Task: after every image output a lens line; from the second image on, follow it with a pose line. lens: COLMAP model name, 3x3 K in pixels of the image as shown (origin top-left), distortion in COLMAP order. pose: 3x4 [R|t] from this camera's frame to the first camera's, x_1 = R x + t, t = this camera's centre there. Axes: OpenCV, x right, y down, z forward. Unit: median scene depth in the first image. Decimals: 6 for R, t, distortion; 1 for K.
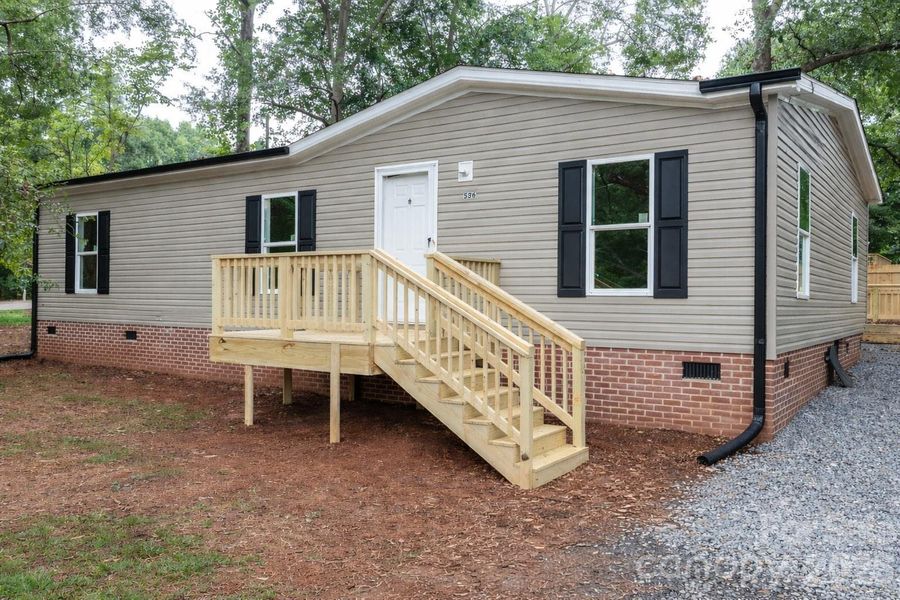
lens RADIAL K [[750.6, 0, 450.0], [0, 750.6, 300.0], [0, 0, 1]] dist [0.003171, 0.001878]
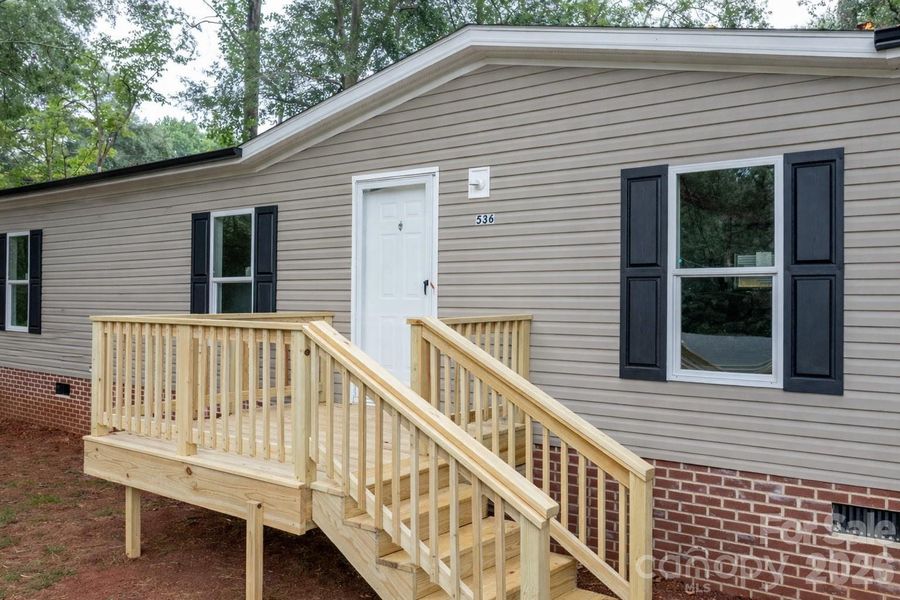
lens RADIAL K [[753.0, 0, 447.9], [0, 753.0, 283.5], [0, 0, 1]] dist [-0.010374, -0.004123]
pose [[0.998845, -0.001047, -0.048046, 0.021336], [0.000144, 0.999823, -0.018804, -0.057910], [0.048057, 0.018776, 0.998668, 0.278072]]
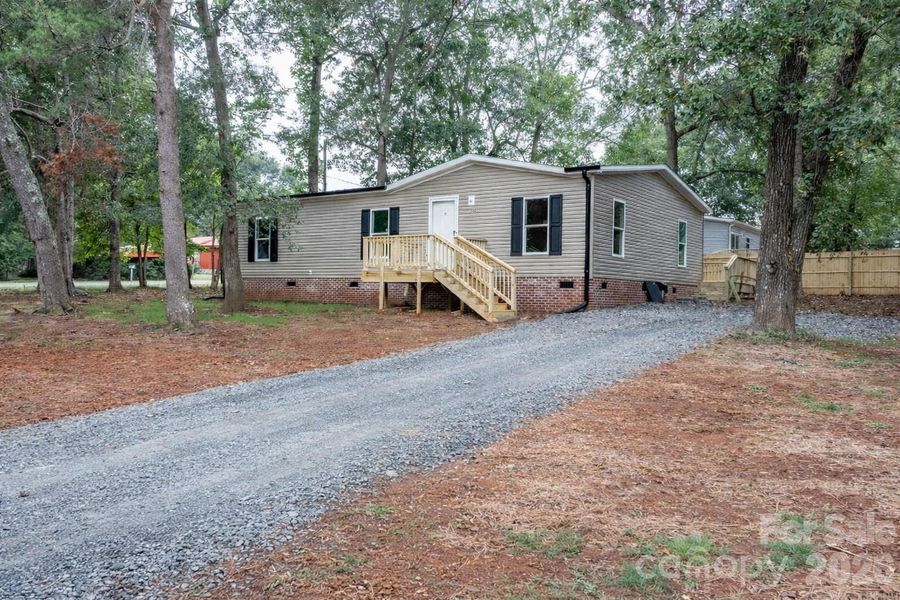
lens RADIAL K [[750.6, 0, 450.0], [0, 750.6, 300.0], [0, 0, 1]] dist [0.003171, 0.001878]
pose [[0.999772, 0.008638, -0.019518, 0.003052], [-0.008650, 0.999962, -0.000513, 0.104983], [0.019513, 0.000681, 0.999809, -1.028688]]
